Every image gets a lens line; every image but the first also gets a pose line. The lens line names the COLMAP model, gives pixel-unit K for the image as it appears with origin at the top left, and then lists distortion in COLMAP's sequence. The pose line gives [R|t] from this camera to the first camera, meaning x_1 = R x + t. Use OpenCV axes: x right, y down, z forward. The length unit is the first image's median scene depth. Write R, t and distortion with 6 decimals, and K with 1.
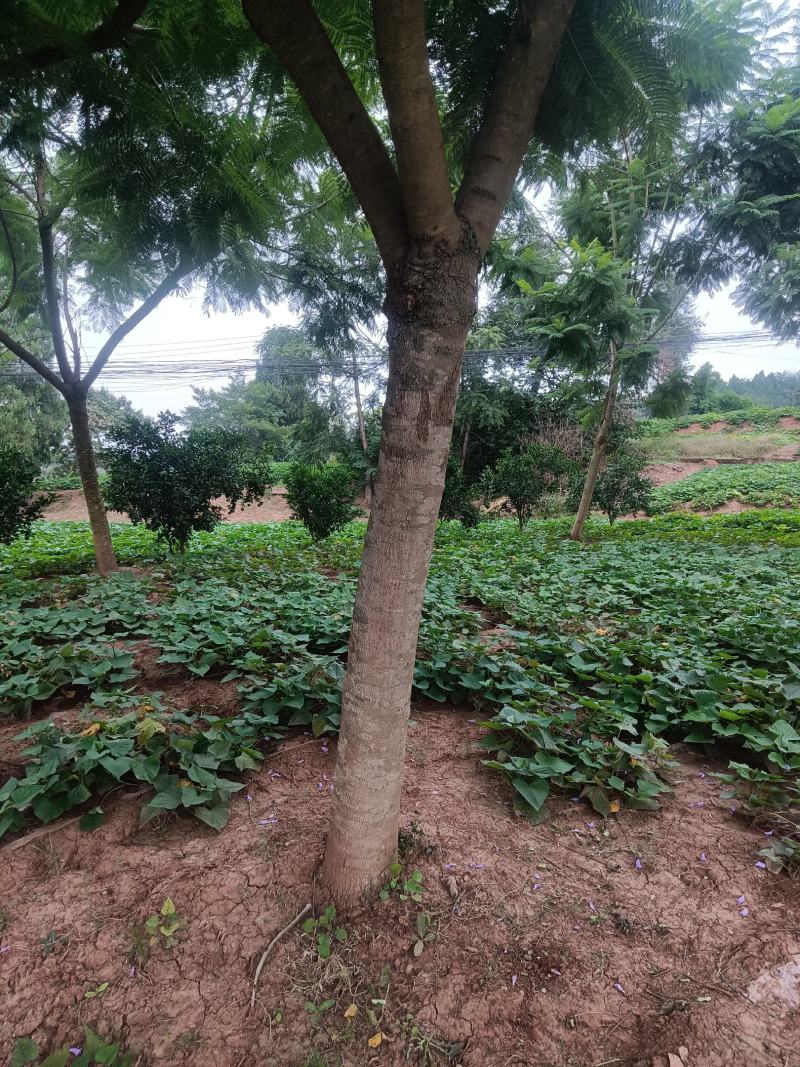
lens RADIAL K [[776.9, 0, 394.1], [0, 776.9, 531.0], [0, 0, 1]] dist [0.048503, -0.057451]
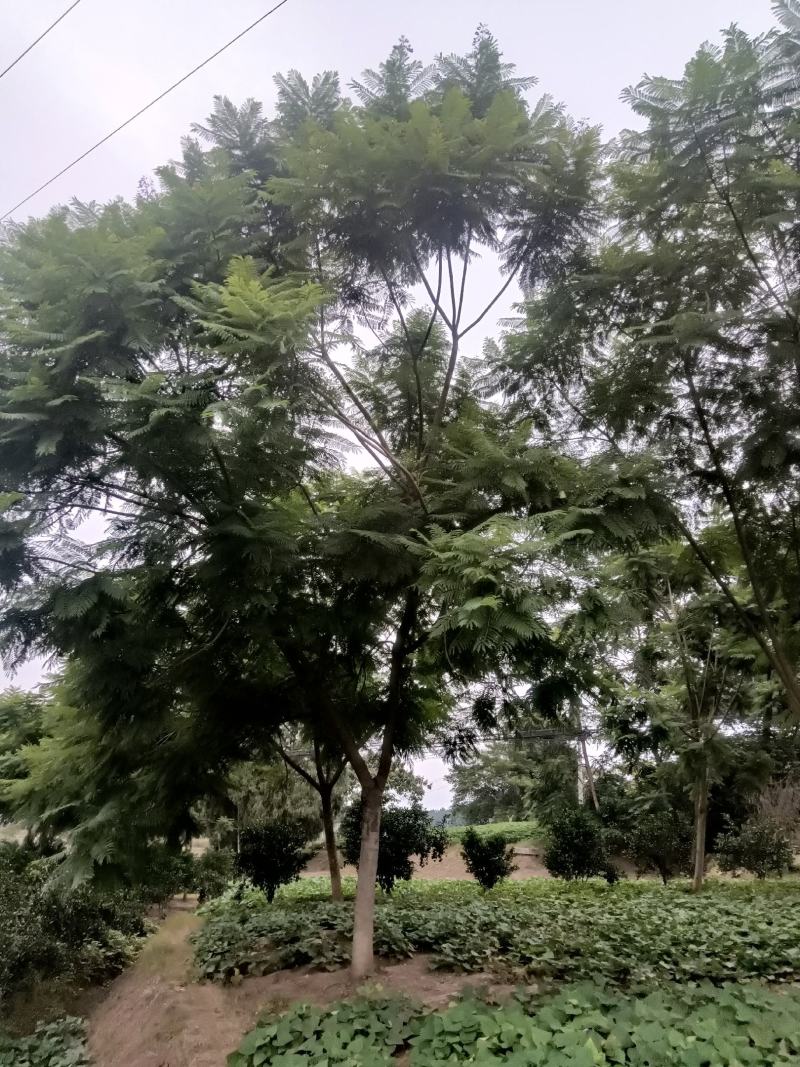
lens RADIAL K [[776.9, 0, 399.4], [0, 776.9, 532.9], [0, 0, 1]] dist [0.048503, -0.057451]
pose [[0.941767, -0.122385, -0.313204, 0.271942], [-0.021629, 0.907442, -0.419620, 0.025008], [0.335570, 0.401959, 0.851952, -0.499670]]
